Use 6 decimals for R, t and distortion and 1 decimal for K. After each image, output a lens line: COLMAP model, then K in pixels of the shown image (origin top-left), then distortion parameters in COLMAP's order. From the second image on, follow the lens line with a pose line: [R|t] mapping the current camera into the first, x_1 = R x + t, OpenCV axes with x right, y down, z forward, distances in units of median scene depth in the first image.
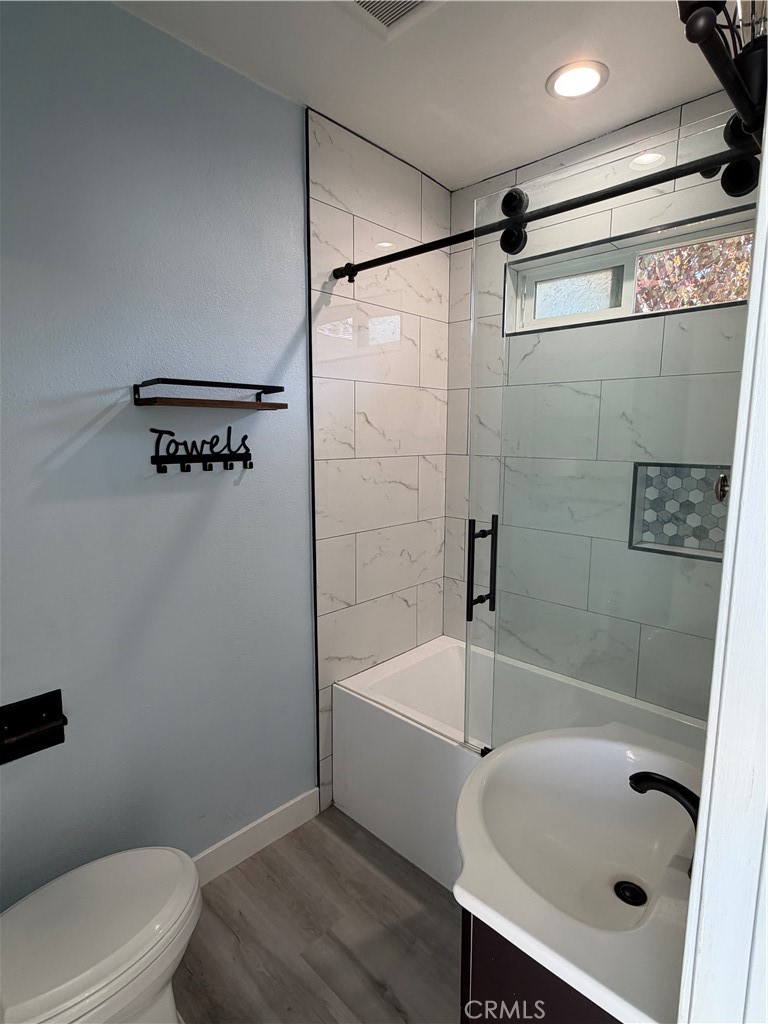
lens RADIAL K [[540.3, 0, 384.0], [0, 540.3, 512.0], [0, 0, 1]] dist [0.002820, 0.000966]
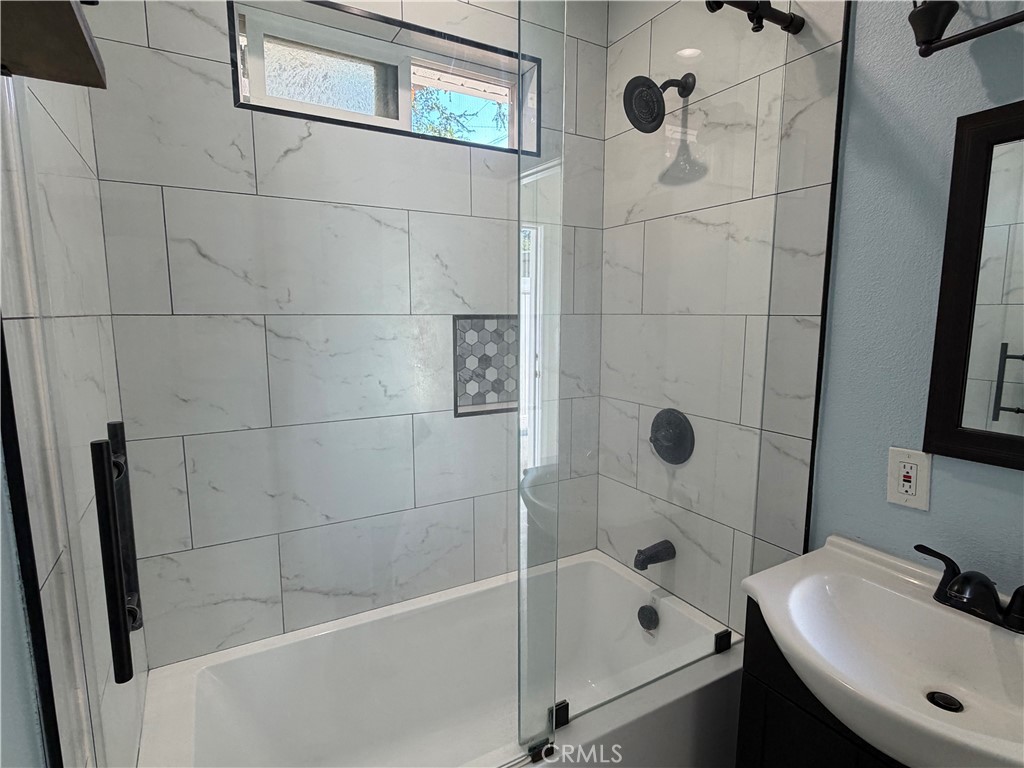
lens RADIAL K [[540.3, 0, 513.5], [0, 540.3, 389.1], [0, 0, 1]] dist [0.002820, 0.000966]
pose [[0.283194, -0.138447, 0.949017, -0.328406], [0.143451, 0.984509, 0.100818, -0.049251], [-0.948274, 0.107586, 0.298668, 0.666422]]
